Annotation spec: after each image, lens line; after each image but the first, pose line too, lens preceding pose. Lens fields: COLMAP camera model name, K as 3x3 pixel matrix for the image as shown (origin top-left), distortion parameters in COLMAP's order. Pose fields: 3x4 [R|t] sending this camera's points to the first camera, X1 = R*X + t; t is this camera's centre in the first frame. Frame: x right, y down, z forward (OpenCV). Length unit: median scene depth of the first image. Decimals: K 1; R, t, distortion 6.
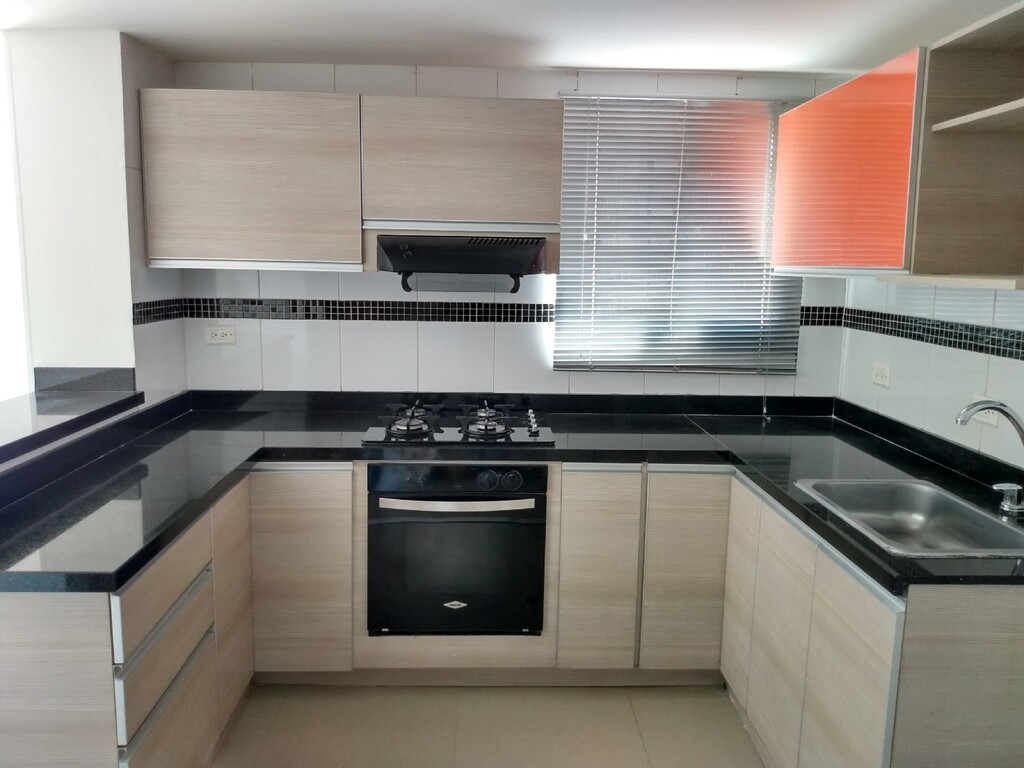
lens RADIAL K [[811.8, 0, 511.1], [0, 811.8, 384.0], [0, 0, 1]] dist [0.006102, -0.026550]
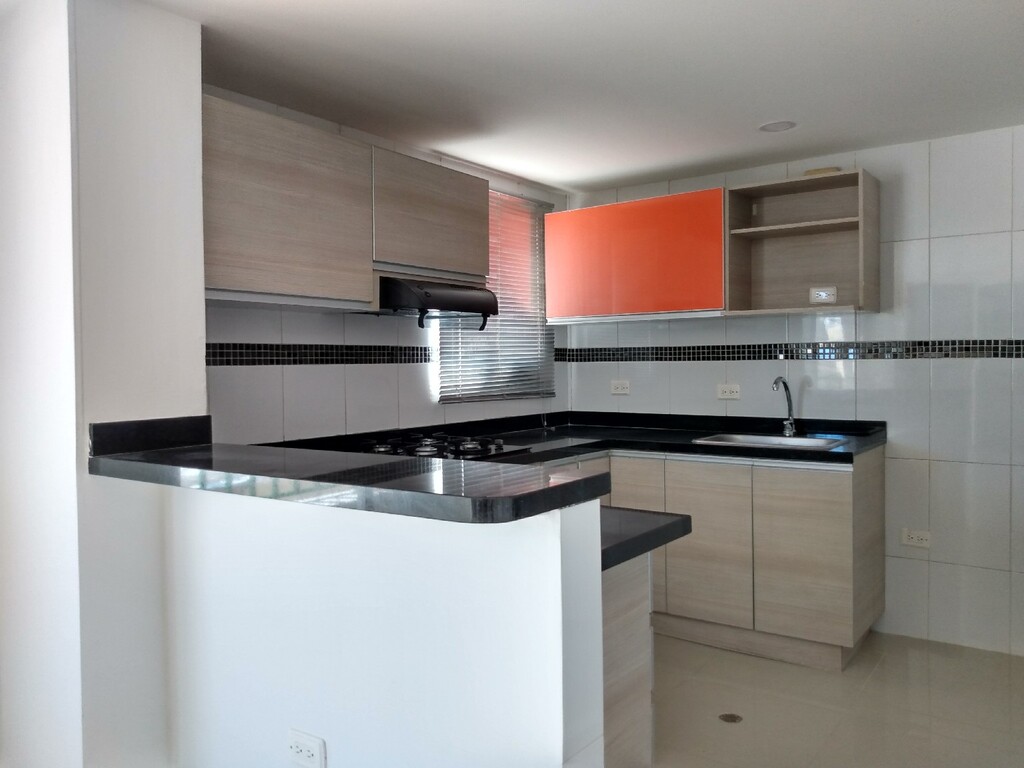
lens RADIAL K [[811.8, 0, 509.7], [0, 811.8, 385.8], [0, 0, 1]] dist [0.006102, -0.026550]
pose [[0.609560, -0.045357, 0.791442, -0.801887], [0.138488, 0.989102, -0.049977, 0.029598], [-0.780550, 0.140069, 0.609198, 0.217988]]
